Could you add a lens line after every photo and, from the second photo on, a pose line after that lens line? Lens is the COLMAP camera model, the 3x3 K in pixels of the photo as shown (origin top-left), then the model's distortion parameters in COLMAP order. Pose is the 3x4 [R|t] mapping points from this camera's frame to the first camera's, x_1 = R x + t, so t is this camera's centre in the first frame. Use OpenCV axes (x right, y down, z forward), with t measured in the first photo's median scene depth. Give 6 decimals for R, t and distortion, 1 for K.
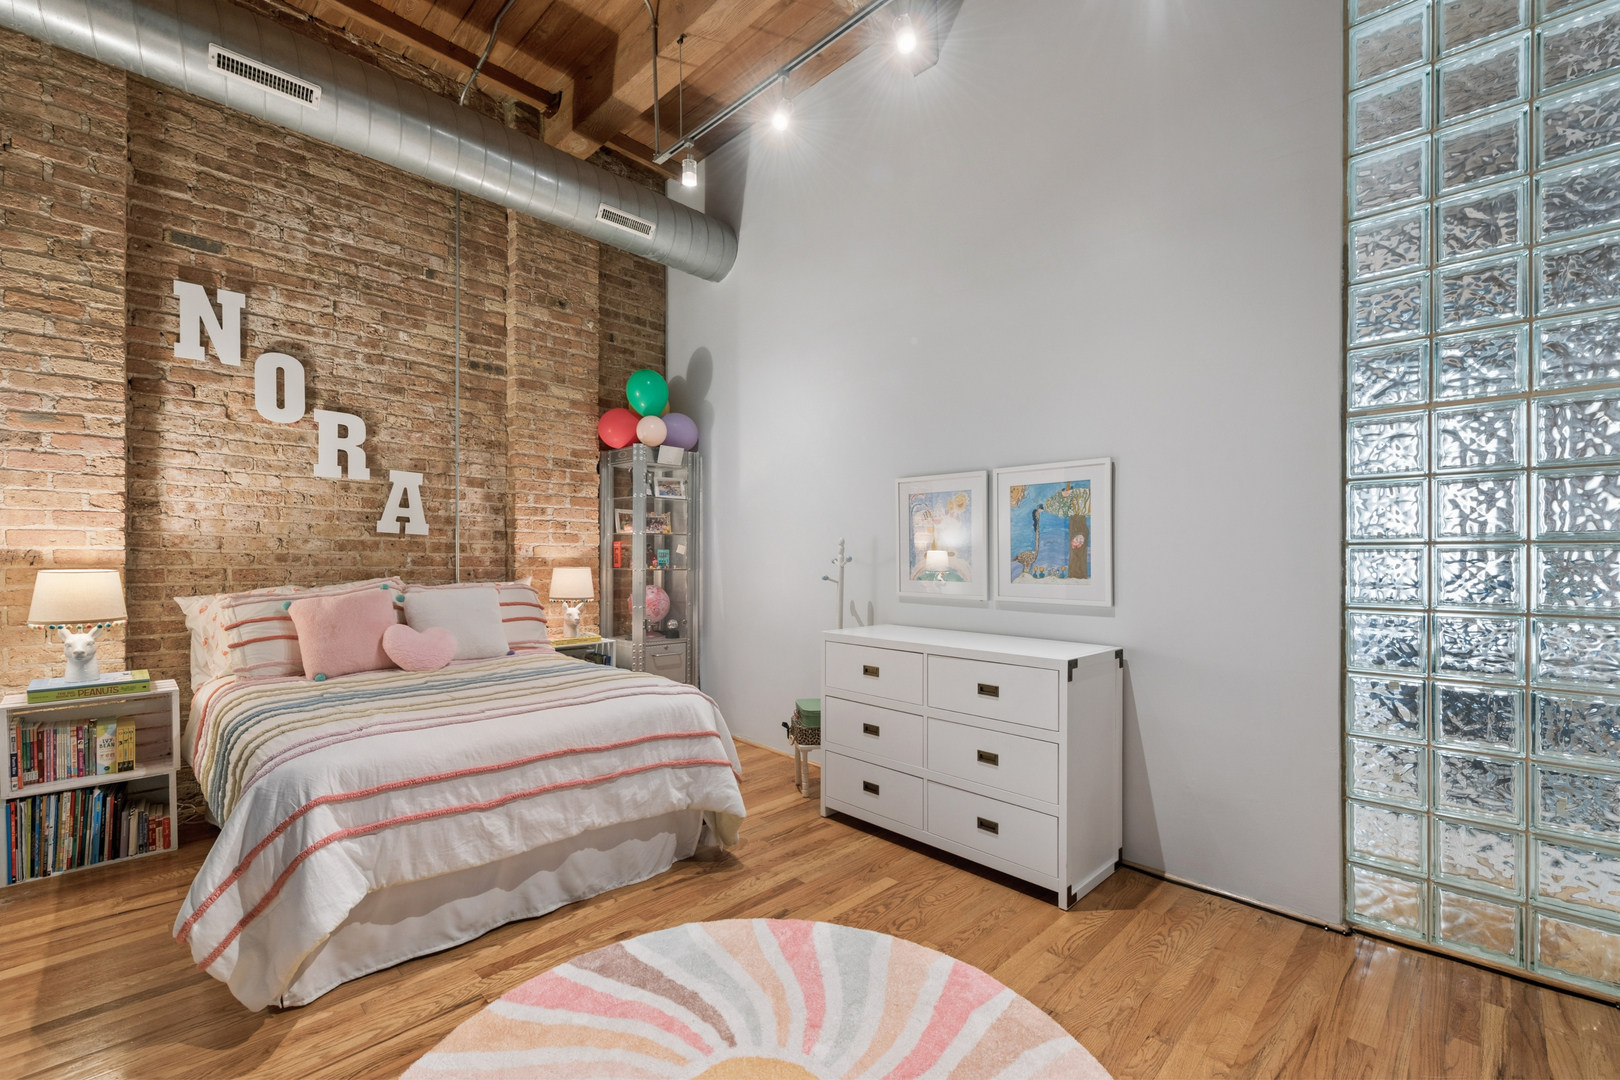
lens RADIAL K [[678.2, 0, 810.4], [0, 678.2, 554.4], [0, 0, 1]] dist [-0.004340, -0.002340]
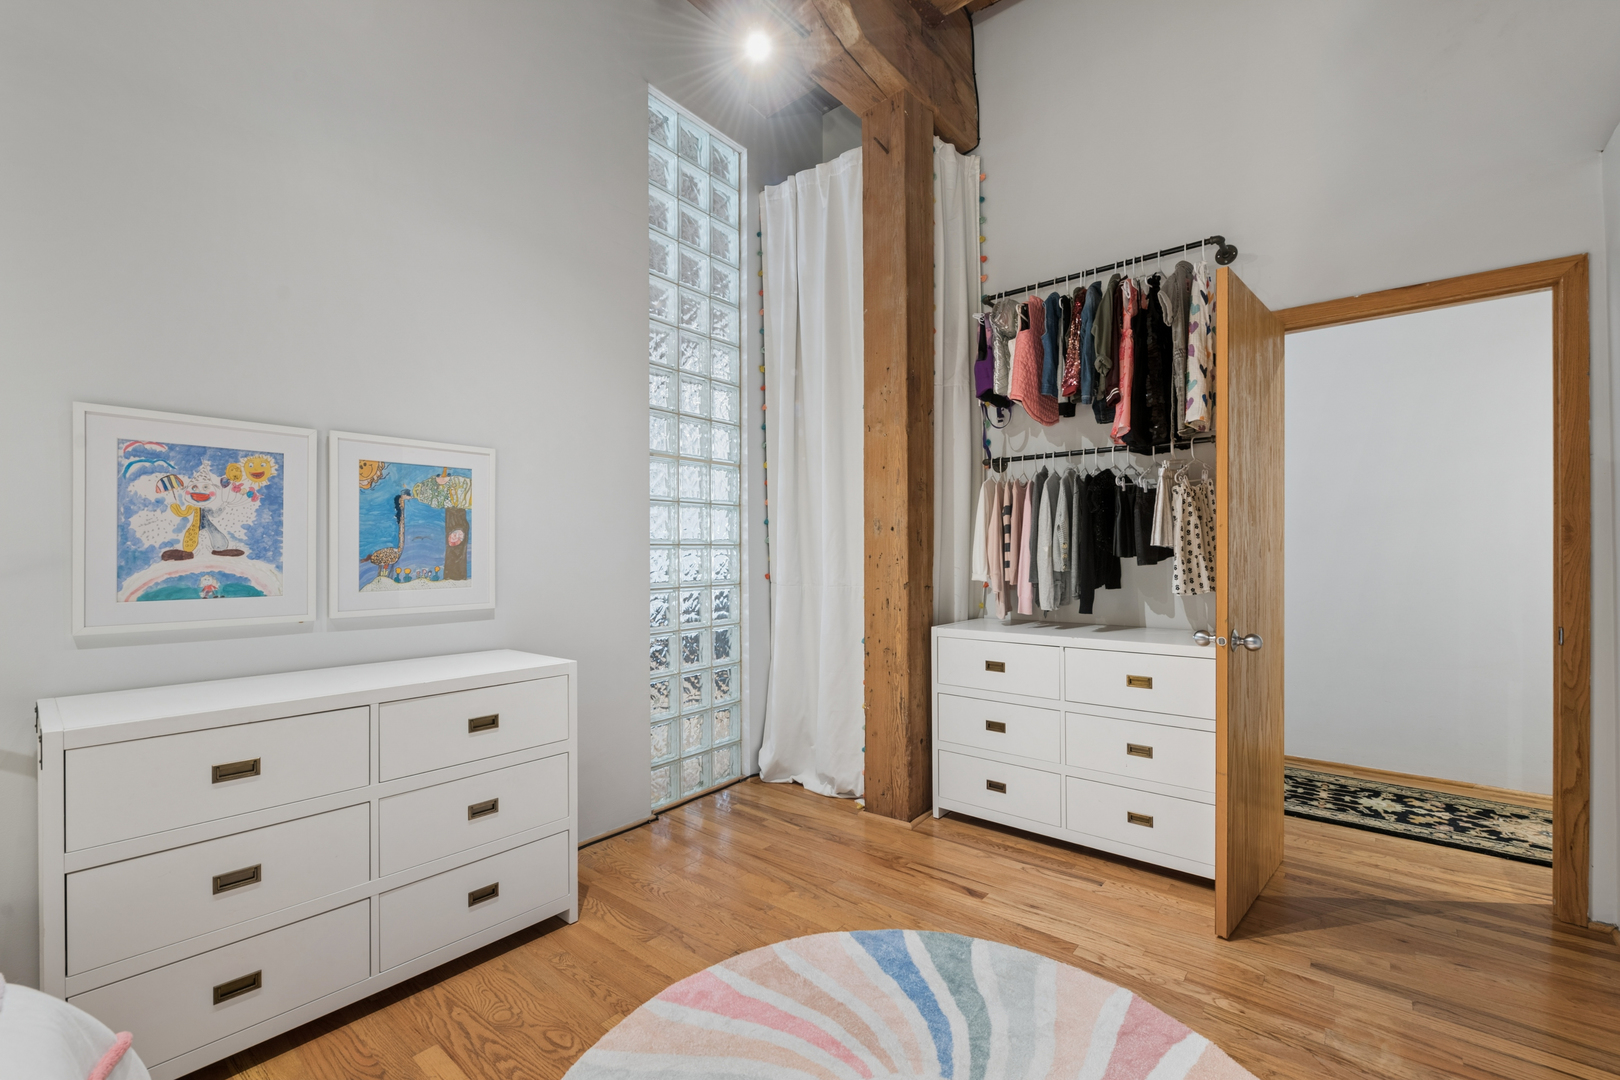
lens RADIAL K [[678.2, 0, 809.0], [0, 678.2, 541.0], [0, 0, 1]] dist [-0.004340, -0.002340]
pose [[-0.095542, 0.012447, 0.995348, -0.513679], [0.002585, 0.999922, -0.012256, -0.002453], [-0.995422, 0.001402, -0.095567, 0.630068]]
